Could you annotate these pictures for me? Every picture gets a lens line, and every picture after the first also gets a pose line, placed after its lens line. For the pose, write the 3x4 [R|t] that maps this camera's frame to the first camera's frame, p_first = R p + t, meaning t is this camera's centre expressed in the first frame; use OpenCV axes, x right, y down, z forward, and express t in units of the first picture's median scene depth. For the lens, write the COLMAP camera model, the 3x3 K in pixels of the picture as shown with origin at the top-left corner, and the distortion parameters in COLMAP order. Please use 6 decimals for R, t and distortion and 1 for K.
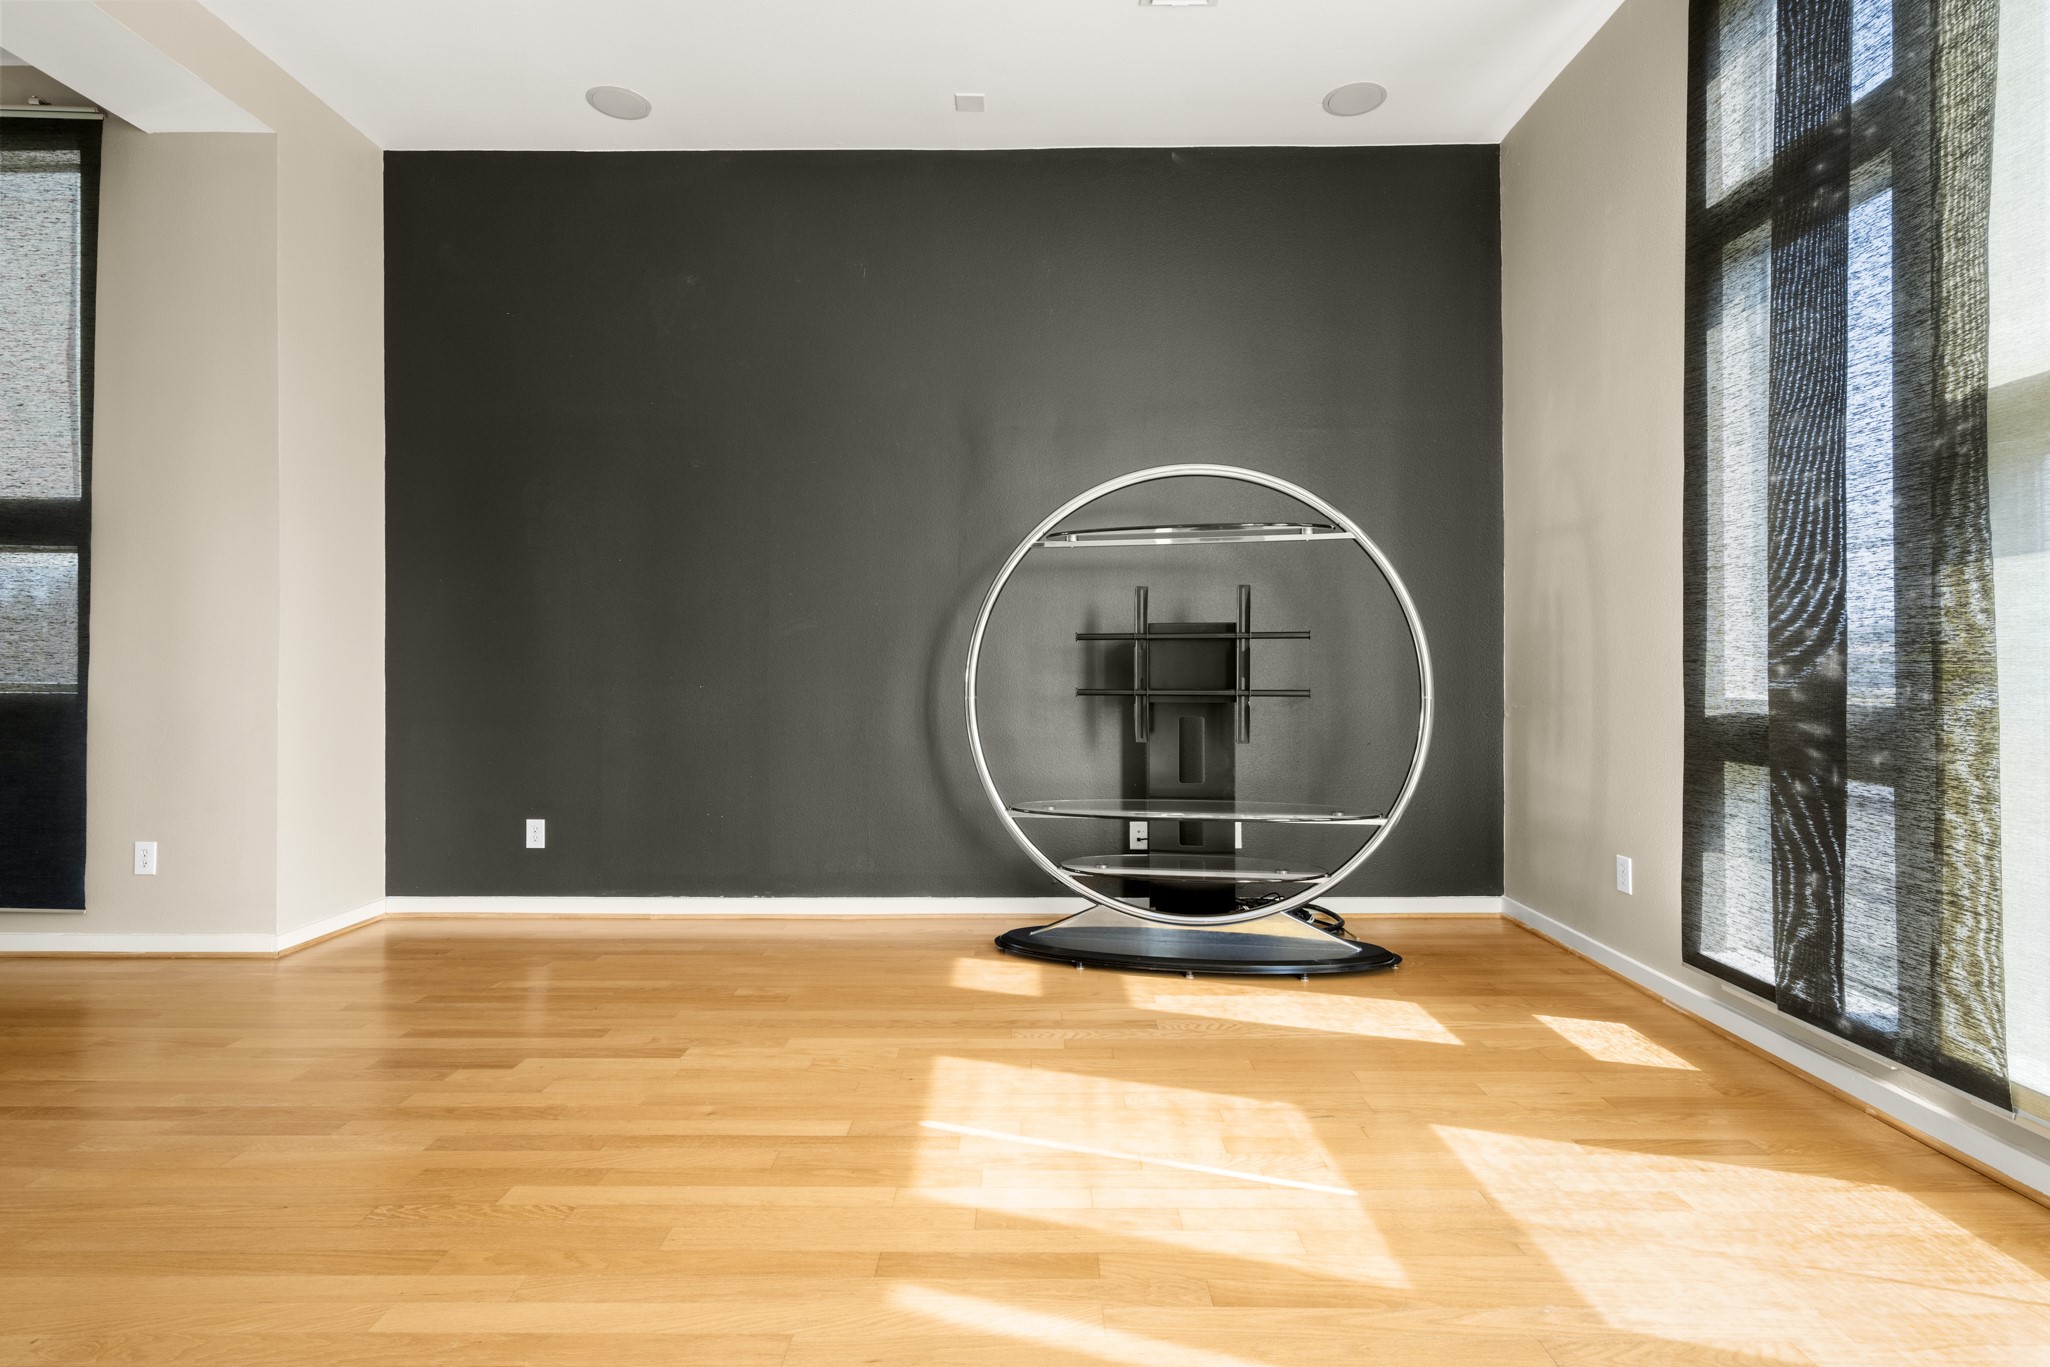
lens RADIAL K [[986.6, 0, 1029.1], [0, 986.6, 664.7], [0, 0, 1]] dist [0.001680, -0.000199]
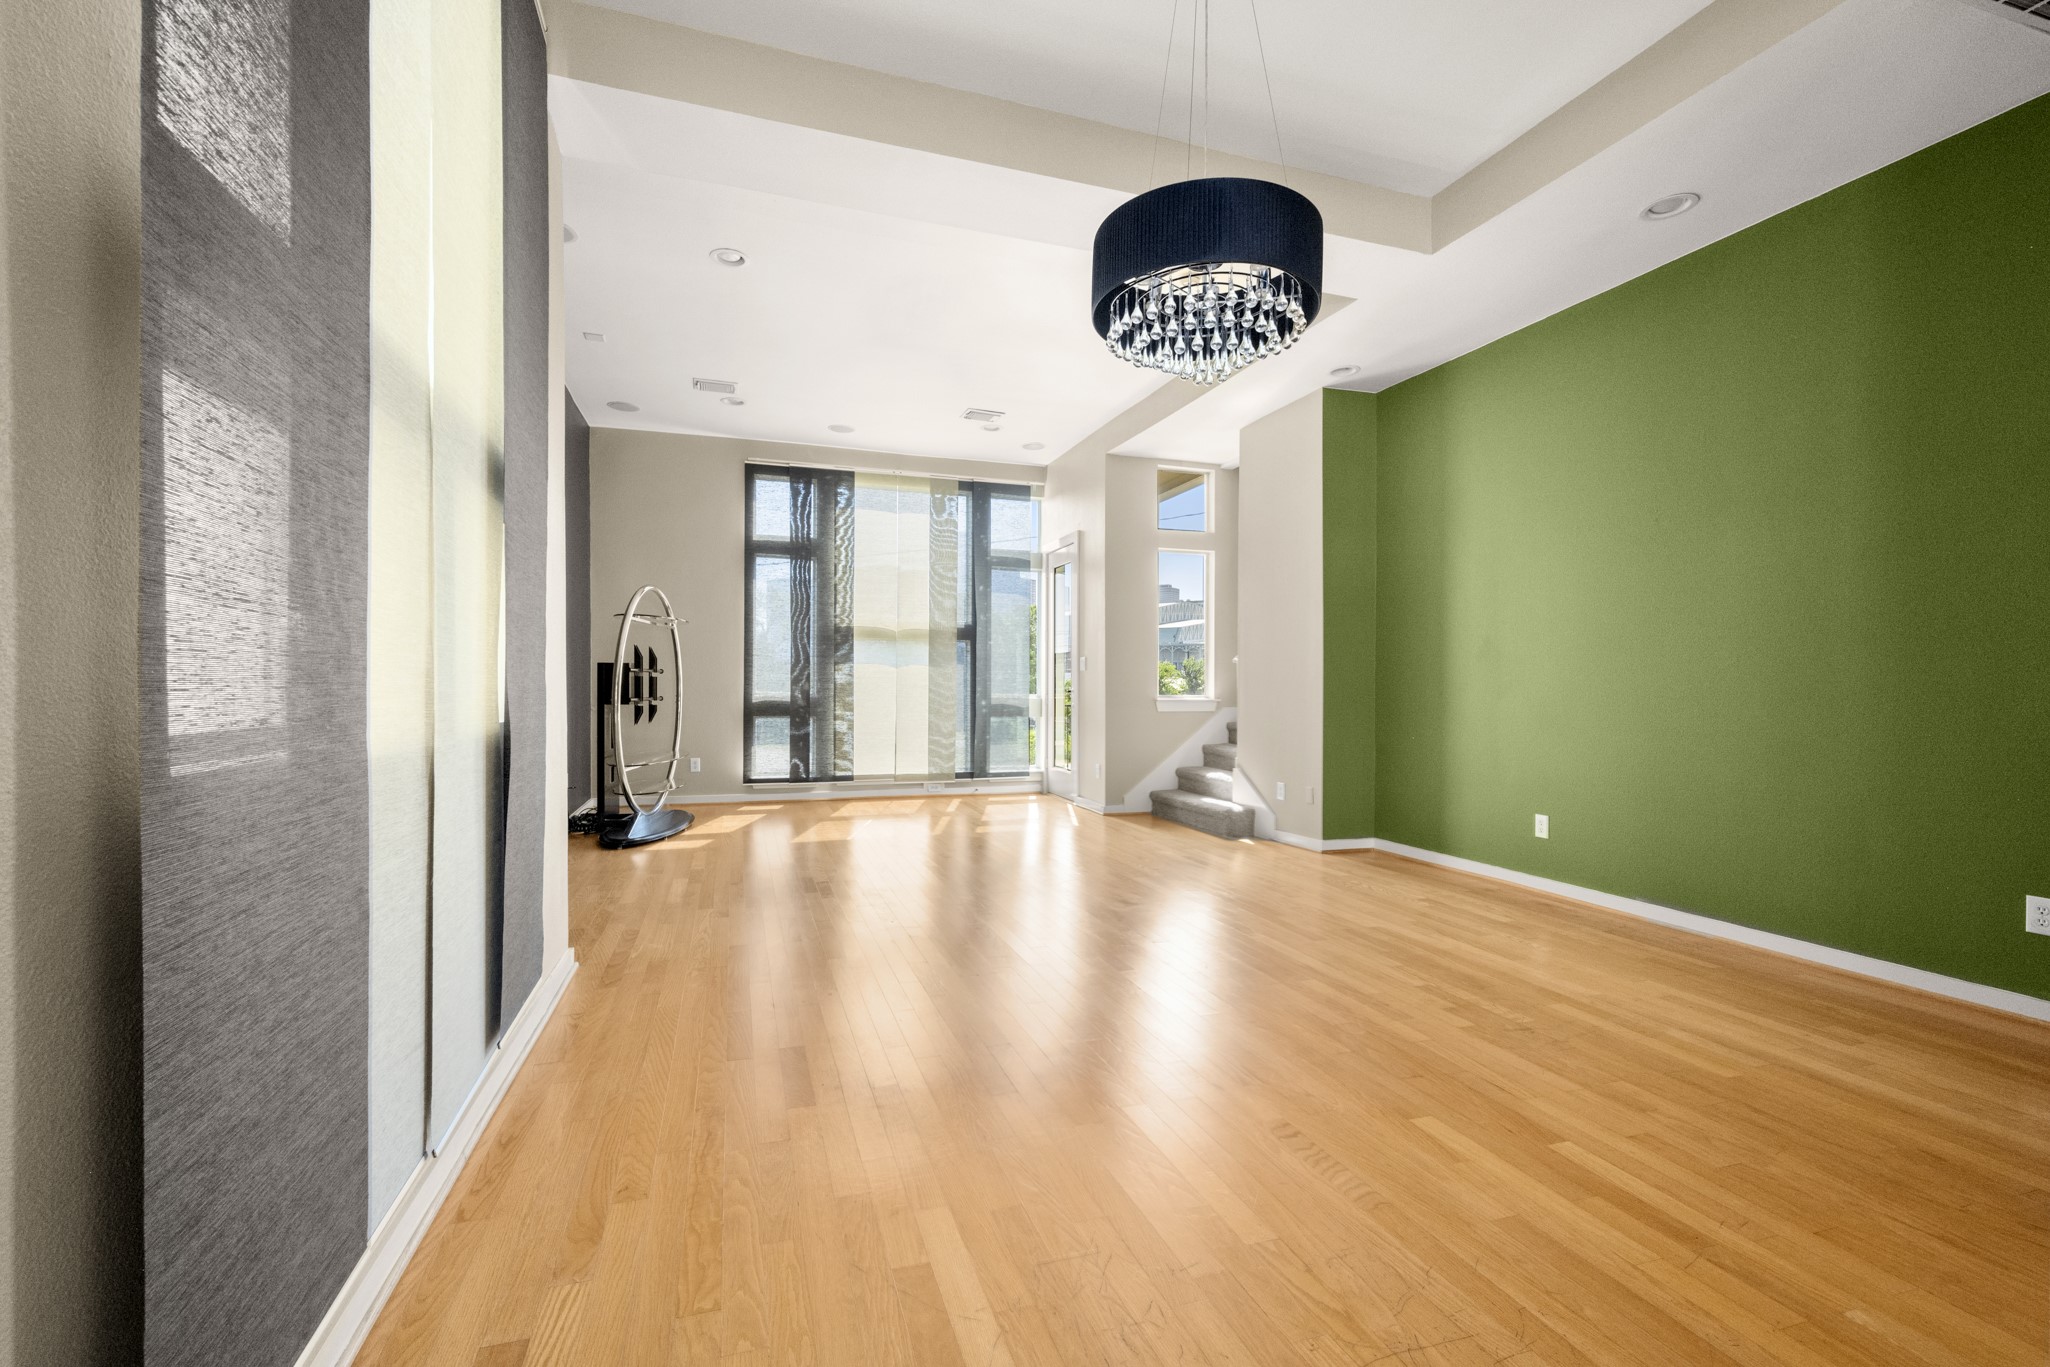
lens RADIAL K [[893.6, 0, 1028.5], [0, 893.6, 690.5], [0, 0, 1]] dist [0.001560, 0.000719]
pose [[-0.316267, -0.005070, 0.948657, -1.919364], [-0.006147, 0.999976, 0.003295, 0.000576], [-0.948650, -0.004790, -0.316291, 0.901478]]
